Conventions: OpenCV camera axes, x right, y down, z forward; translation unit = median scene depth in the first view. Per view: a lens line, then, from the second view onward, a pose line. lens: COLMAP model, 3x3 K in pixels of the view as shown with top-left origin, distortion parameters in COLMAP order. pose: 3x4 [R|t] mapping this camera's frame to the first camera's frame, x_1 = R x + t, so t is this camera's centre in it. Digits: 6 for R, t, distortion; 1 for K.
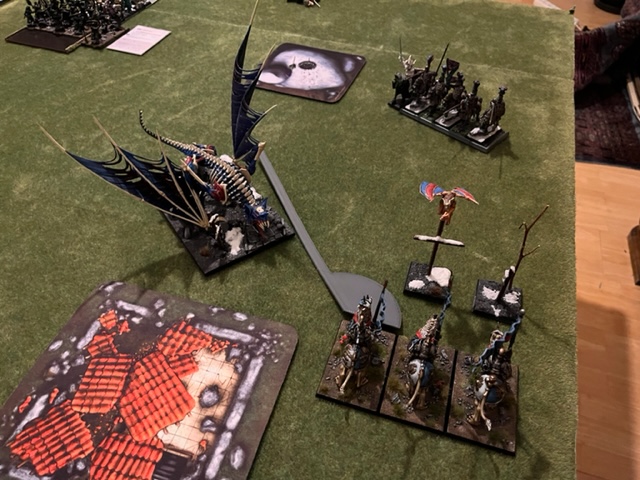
lens RADIAL K [[493.7, 0, 333.7], [0, 493.7, 238.1], [0, 0, 1]] dist [0.099548, -0.133452]
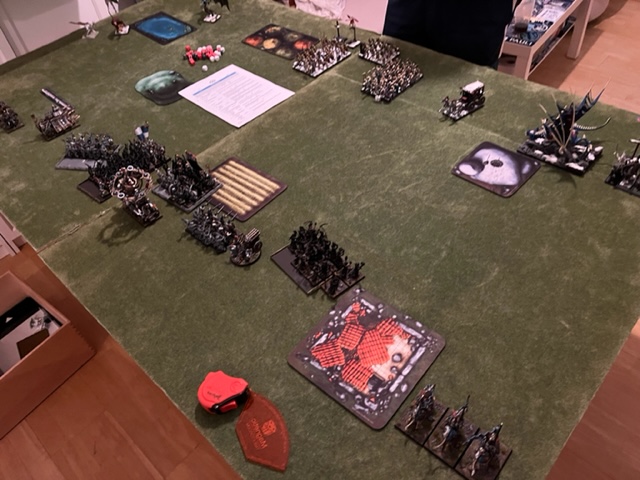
lens RADIAL K [[491.1, 0, 323.5], [0, 491.1, 236.8], [0, 0, 1]] dist [0.021188, -0.010564]
pose [[0.907878, 0.226528, -0.352765, 0.066833], [-0.214533, 0.973962, 0.073304, -0.204238], [0.360185, 0.009128, 0.932836, -0.807618]]
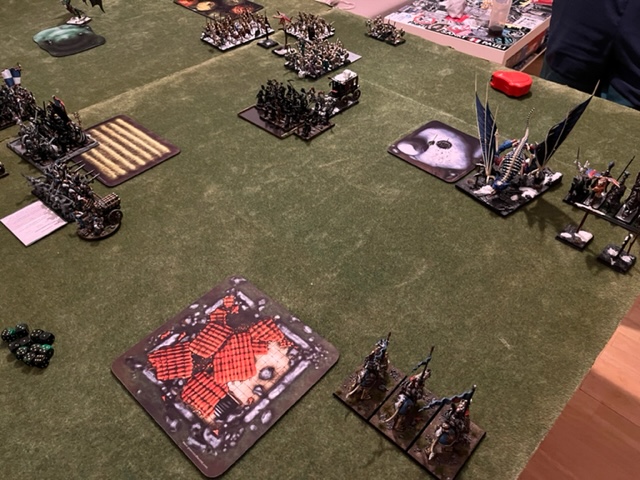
lens RADIAL K [[485.6, 0, 318.7], [0, 485.6, 255.2], [0, 0, 1]] dist [0.046427, -0.068347]
pose [[0.901150, 0.288776, -0.323323, 0.194672], [-0.290298, 0.955894, 0.044654, -0.096479], [0.321957, 0.053620, 0.945235, -0.253102]]
